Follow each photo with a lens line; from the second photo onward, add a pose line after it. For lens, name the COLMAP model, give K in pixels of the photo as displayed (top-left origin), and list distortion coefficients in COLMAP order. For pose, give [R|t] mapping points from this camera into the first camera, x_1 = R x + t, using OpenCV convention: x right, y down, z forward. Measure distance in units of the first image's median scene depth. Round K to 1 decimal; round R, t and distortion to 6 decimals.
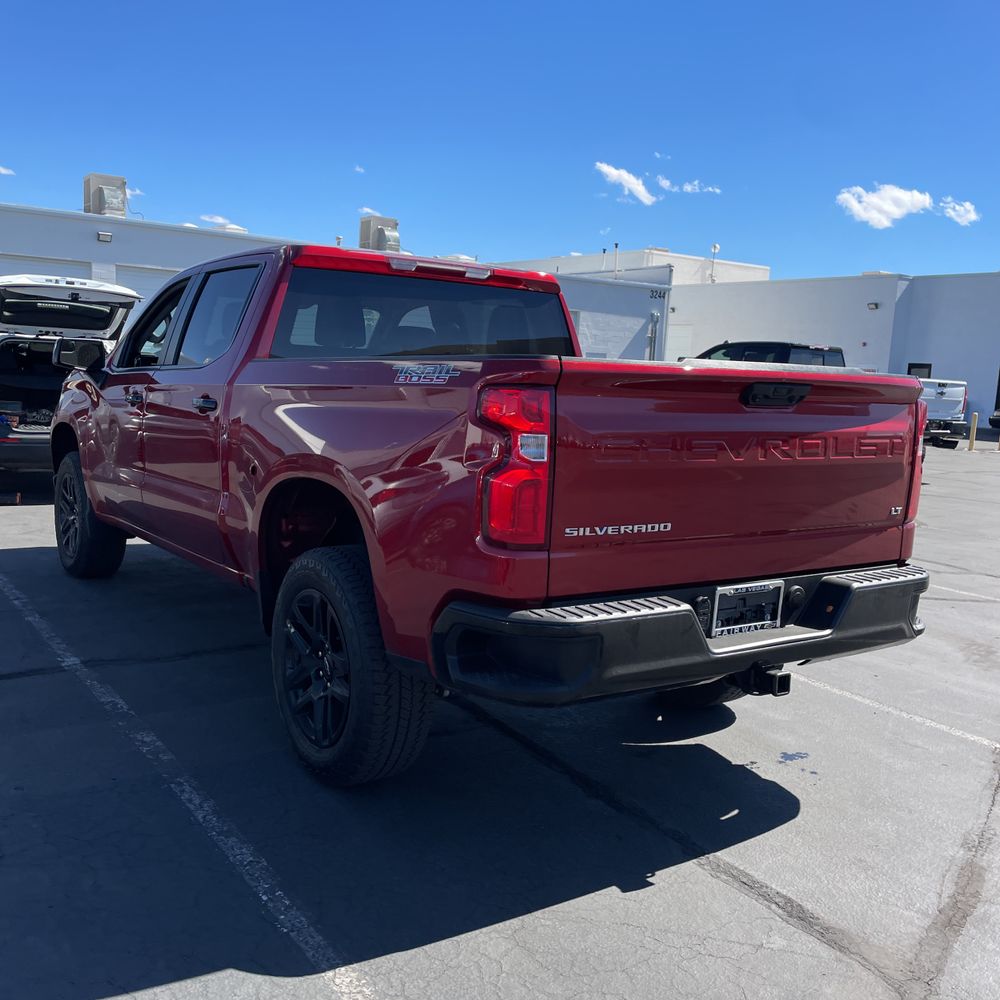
lens RADIAL K [[1000.2, 0, 500.0], [0, 1000.2, 500.0], [0, 0, 1]] dist [0.083939, -0.138973]
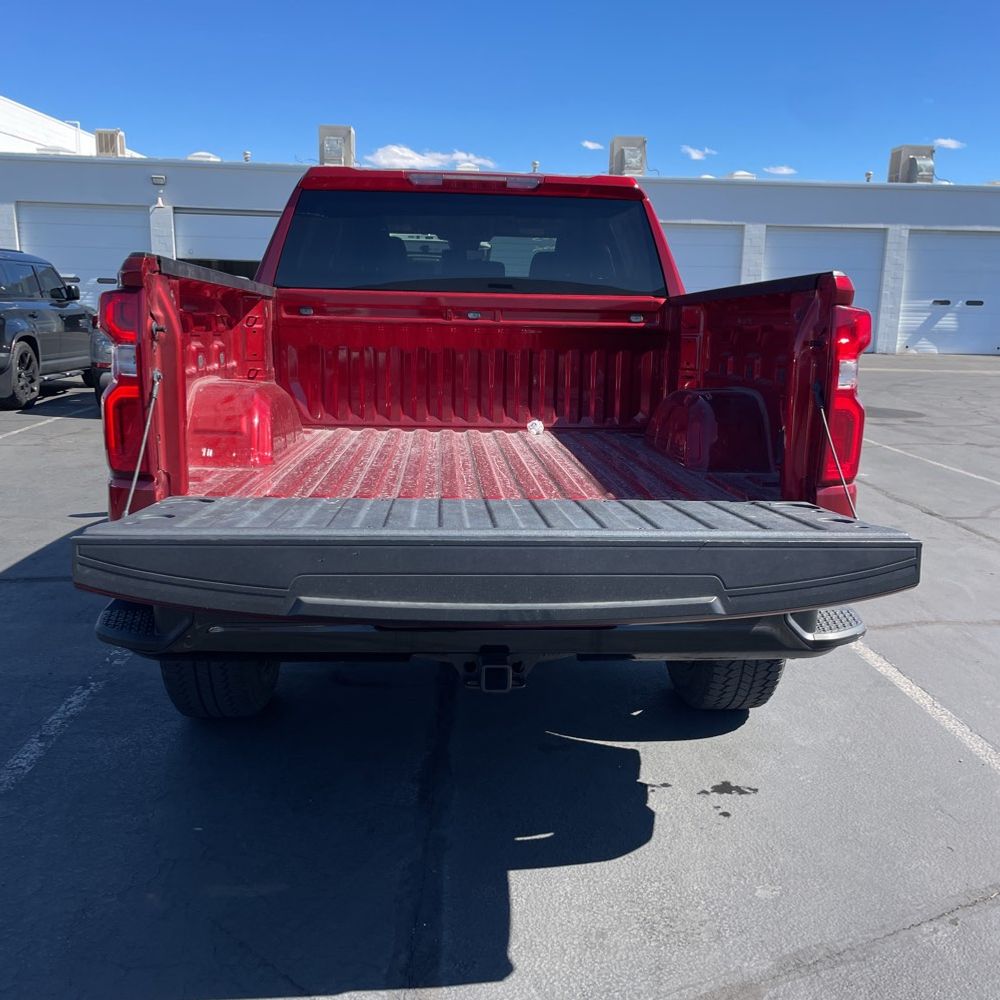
lens RADIAL K [[999.3, 0, 517.4], [0, 999.3, 491.3], [0, 0, 1]] dist [0.091104, -0.116931]
pose [[0.861337, 0.063957, -0.503992, 0.630589], [-0.045477, 0.997768, 0.048896, 0.002470], [0.505994, -0.019196, 0.862323, 0.332849]]
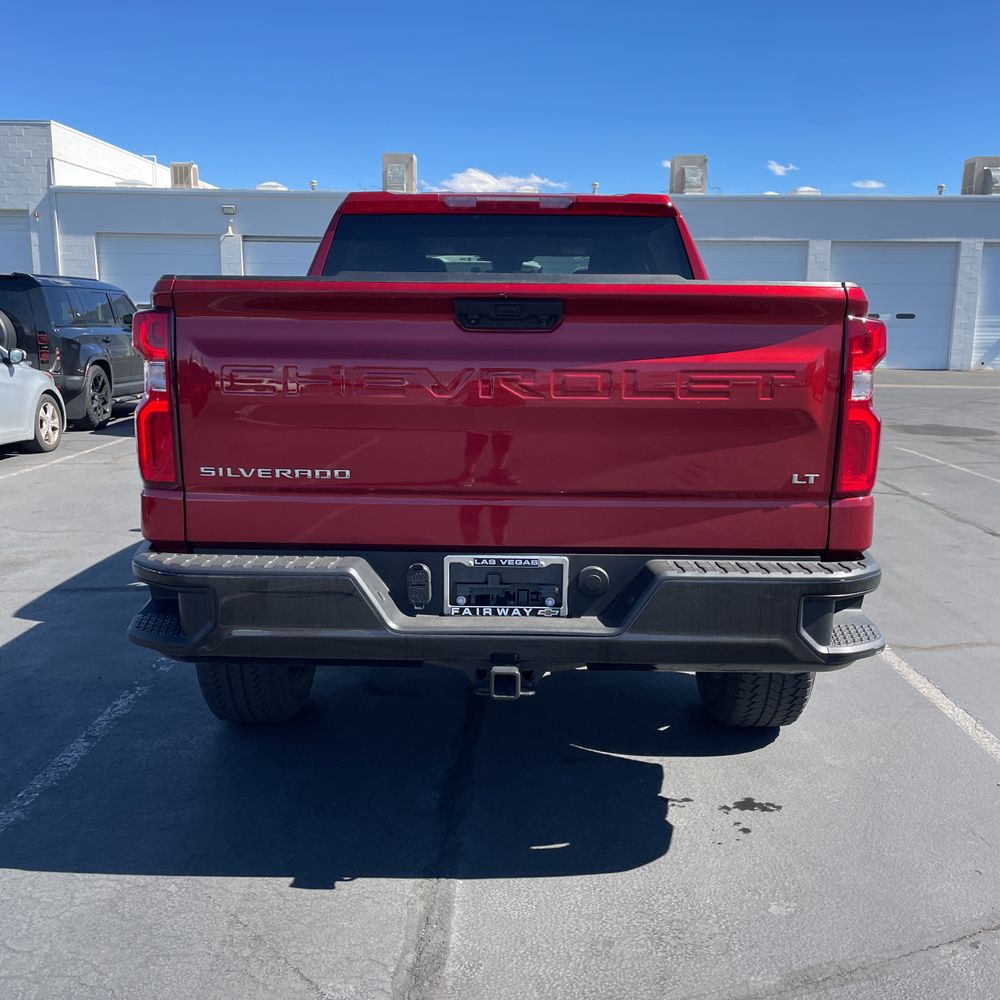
lens RADIAL K [[999.8, 0, 494.5], [0, 999.8, 489.0], [0, 0, 1]] dist [0.095249, -0.124550]
pose [[0.815962, 0.054197, -0.575560, 0.671246], [-0.045117, 0.998529, 0.030064, 0.007312], [0.576343, 0.001436, 0.817207, 0.338512]]
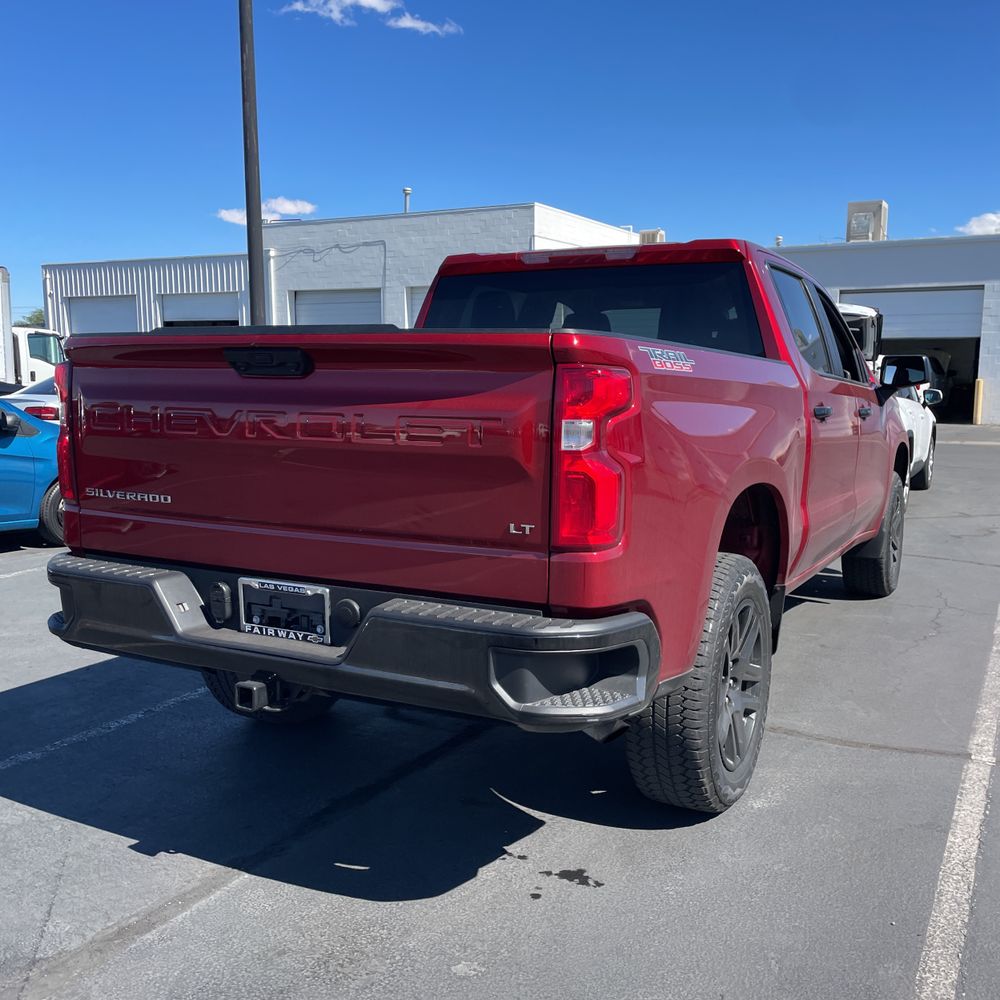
lens RADIAL K [[1000.2, 0, 500.0], [0, 1000.2, 500.0], [0, 0, 1]] dist [0.083939, -0.138973]
pose [[0.461996, 0.063892, -0.884578, 1.062076], [-0.098839, 0.994898, 0.020238, -0.022304], [0.881357, 0.078081, 0.465953, 0.732211]]
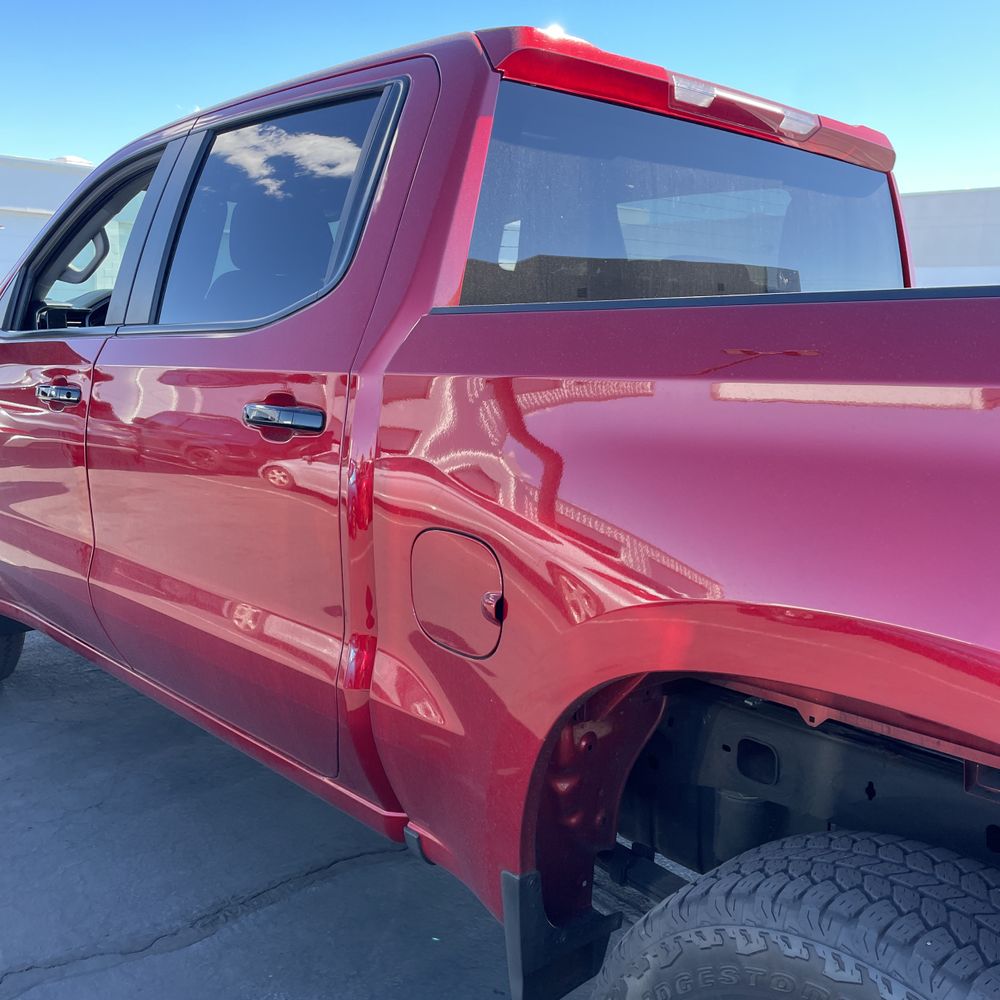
lens RADIAL K [[1000.2, 0, 500.0], [0, 1000.2, 500.0], [0, 0, 1]] dist [0.083939, -0.138973]
pose [[0.990583, -0.040037, 0.130932, -0.343056], [0.033721, 0.998175, 0.050103, -0.104402], [-0.132699, -0.045216, 0.990124, 0.758280]]
